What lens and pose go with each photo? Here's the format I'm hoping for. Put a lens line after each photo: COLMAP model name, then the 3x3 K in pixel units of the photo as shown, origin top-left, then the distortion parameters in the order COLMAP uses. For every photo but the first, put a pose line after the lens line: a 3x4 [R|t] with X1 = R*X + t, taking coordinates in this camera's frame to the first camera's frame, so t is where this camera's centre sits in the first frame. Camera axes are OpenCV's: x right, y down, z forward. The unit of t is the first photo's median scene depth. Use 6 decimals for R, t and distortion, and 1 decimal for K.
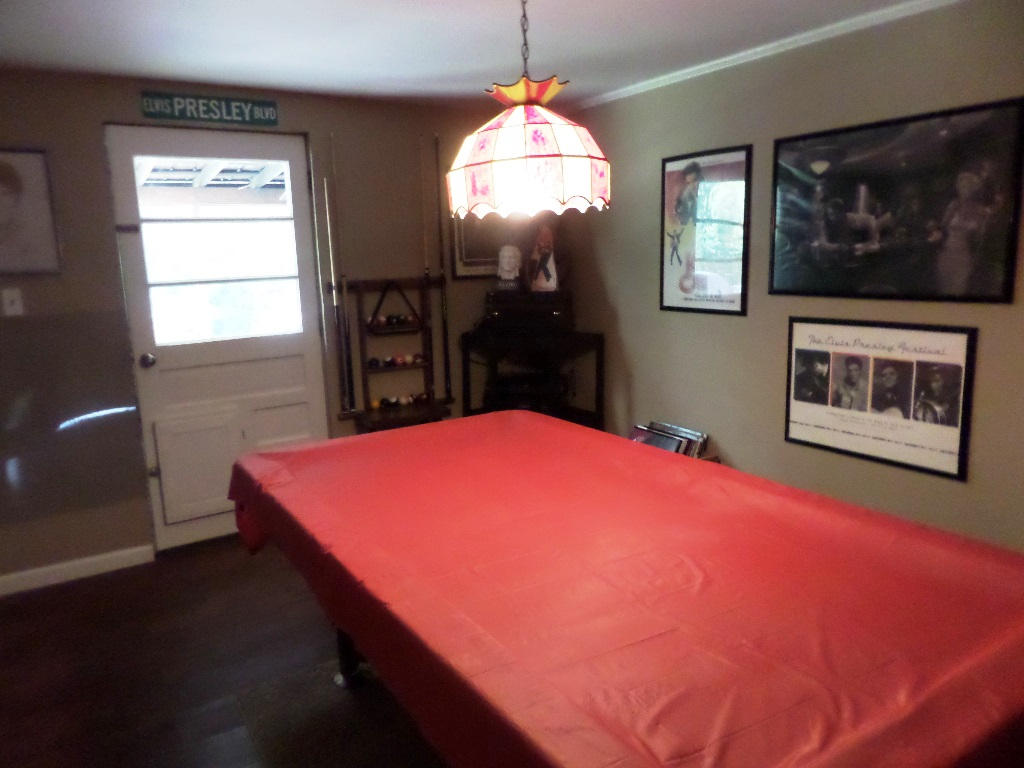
lens RADIAL K [[737.3, 0, 509.2], [0, 737.3, 384.4], [0, 0, 1]] dist [0.020612, -0.017404]
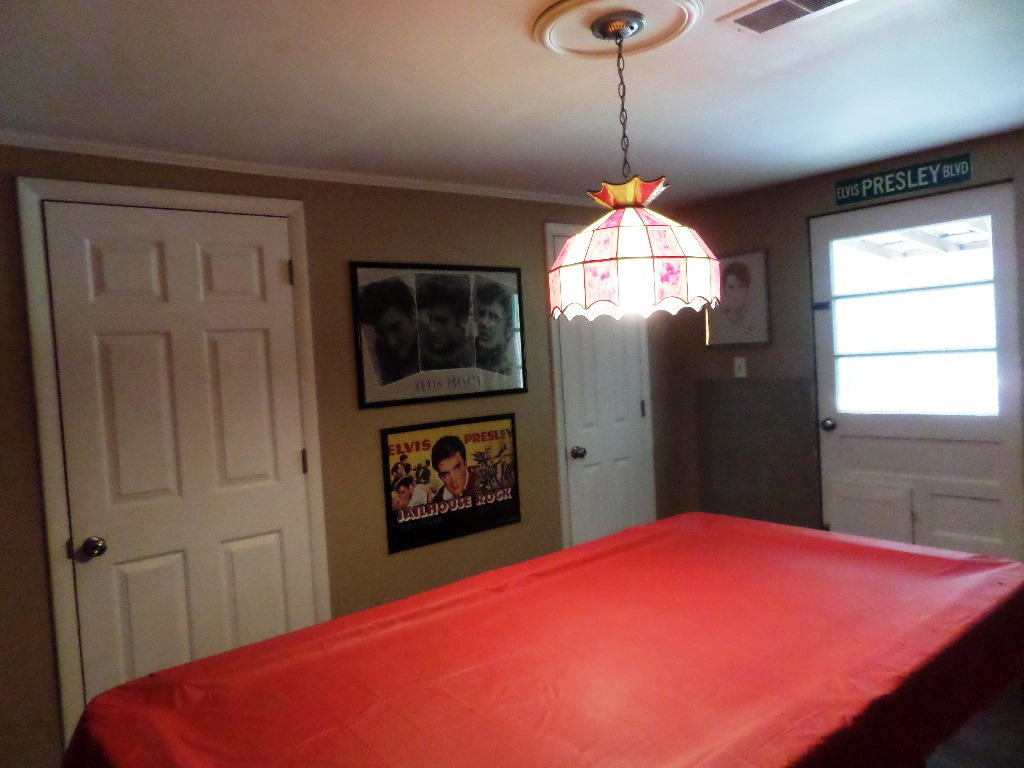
lens RADIAL K [[737.3, 0, 509.6], [0, 737.3, 382.9], [0, 0, 1]] dist [0.020612, -0.017404]
pose [[0.138268, 0.068249, -0.988041, 0.520463], [-0.124984, 0.990850, 0.050953, -0.090762], [0.982477, 0.116444, 0.145533, 0.378773]]
